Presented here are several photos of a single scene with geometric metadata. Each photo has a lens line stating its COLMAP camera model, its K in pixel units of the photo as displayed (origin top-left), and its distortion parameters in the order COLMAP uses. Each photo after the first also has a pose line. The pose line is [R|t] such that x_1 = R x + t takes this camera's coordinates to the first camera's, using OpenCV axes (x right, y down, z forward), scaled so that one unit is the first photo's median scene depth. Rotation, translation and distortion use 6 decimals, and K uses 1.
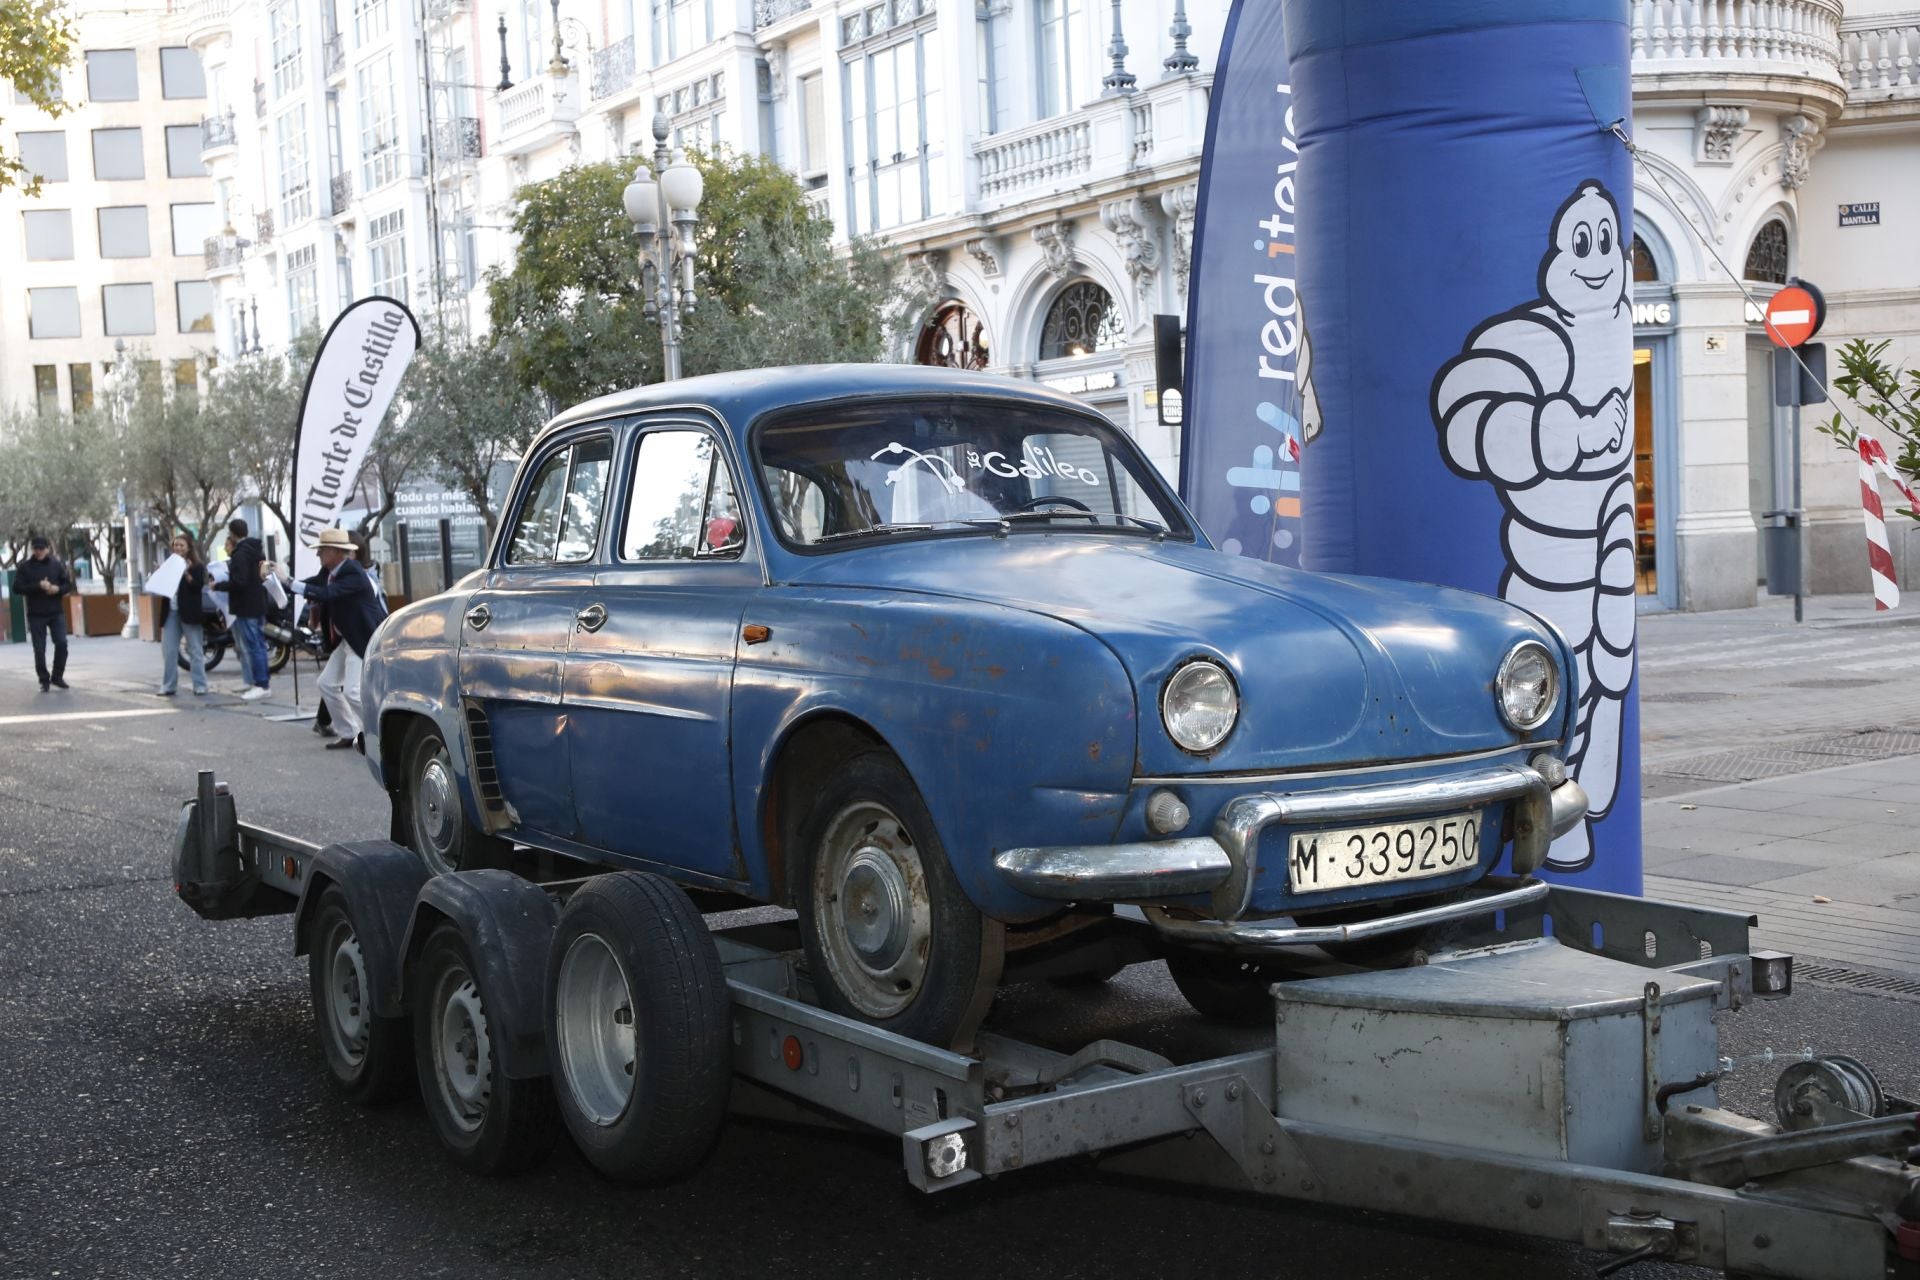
lens RADIAL K [[2149.5, 0, 960.4], [0, 2149.5, 640.0], [0, 0, 1]] dist [-0.012819, 0.123592]
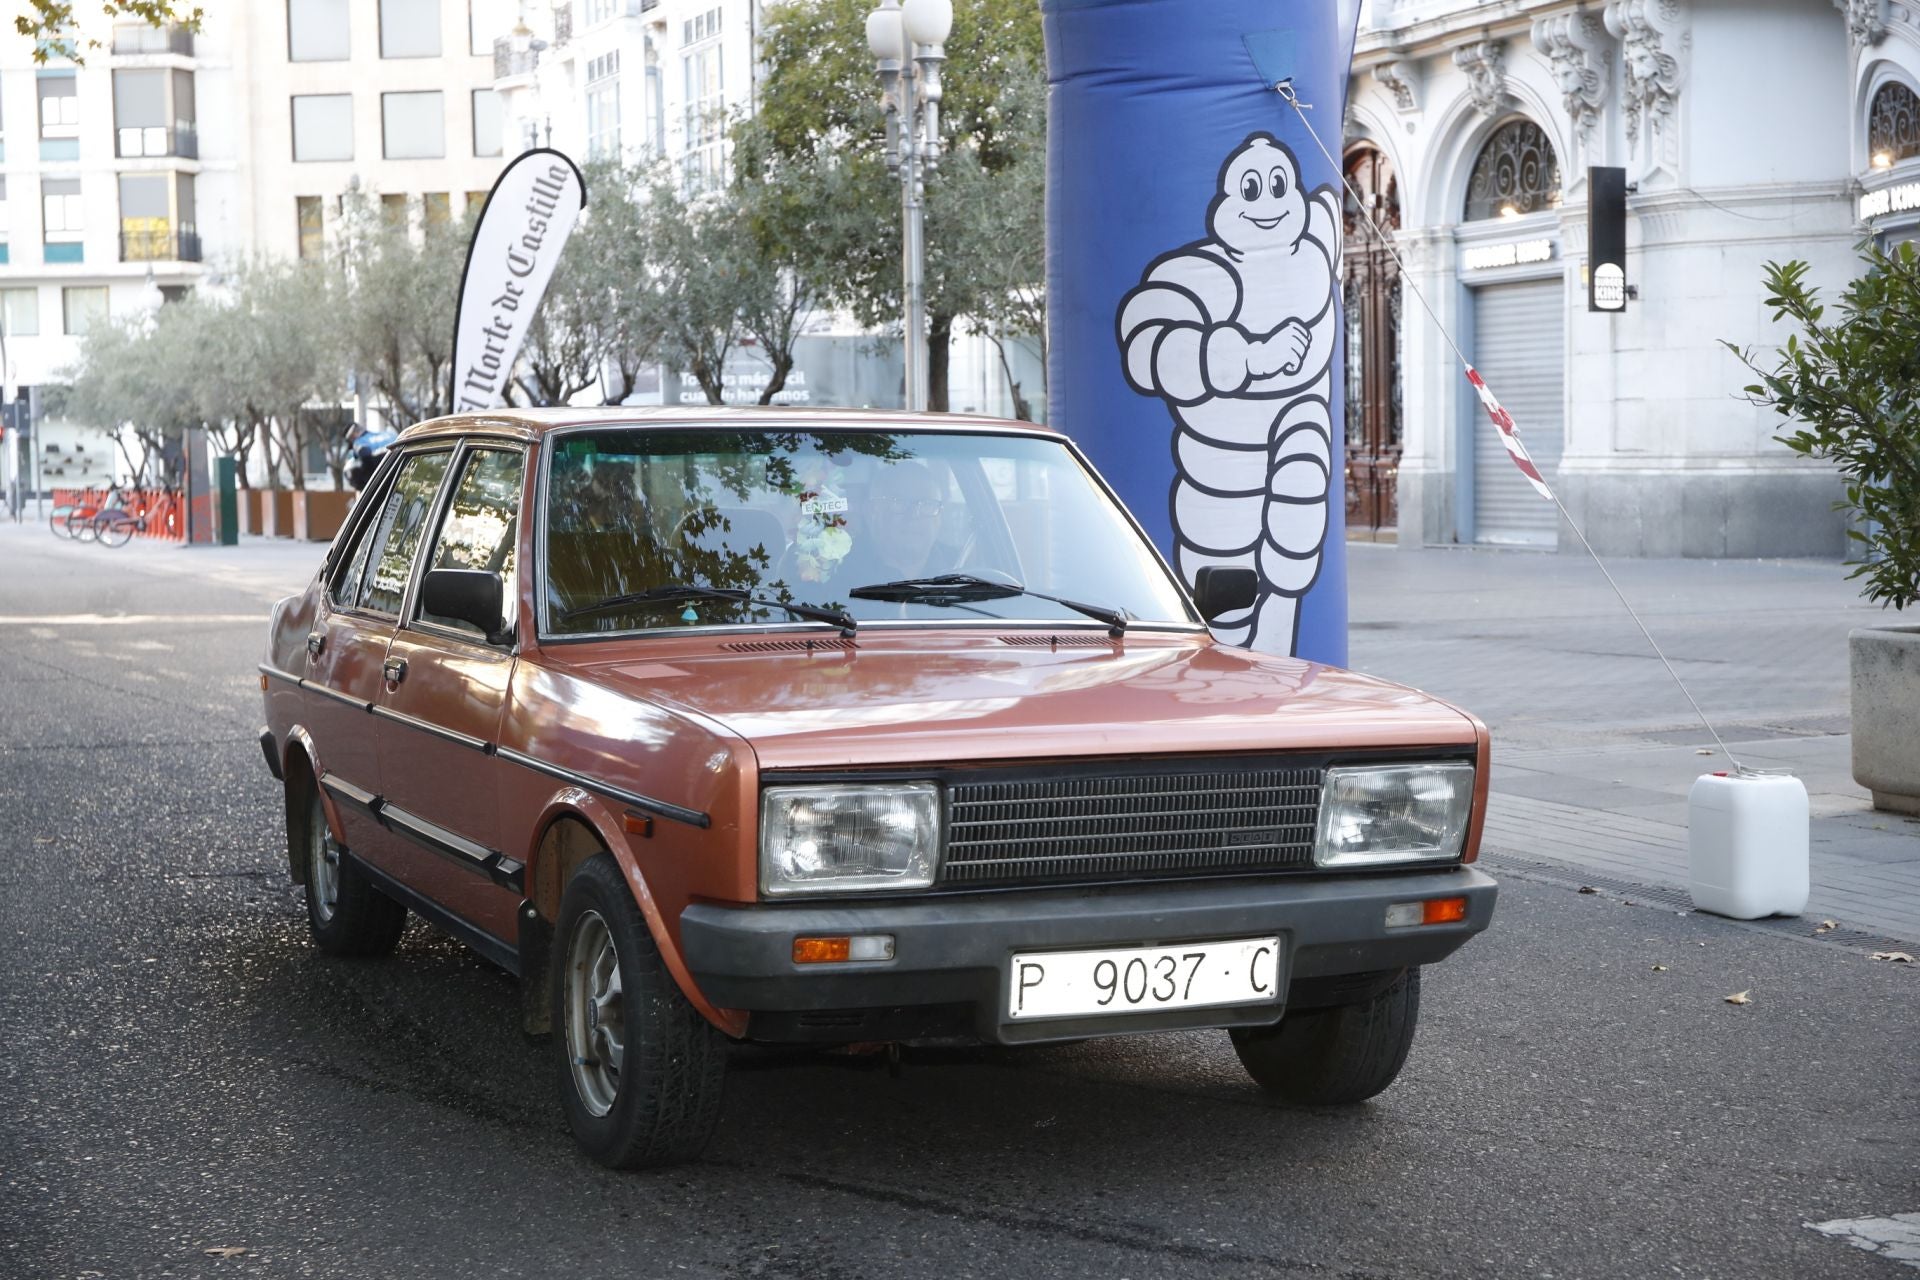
lens RADIAL K [[3060.7, 0, 960.7], [0, 3060.7, 645.2], [0, 0, 1]] dist [0.072032, 0.175021]
pose [[0.979105, 0.042863, -0.198785, 0.102653], [-0.039515, 0.999003, 0.020781, 0.005900], [0.199478, -0.012492, 0.979823, -0.132688]]
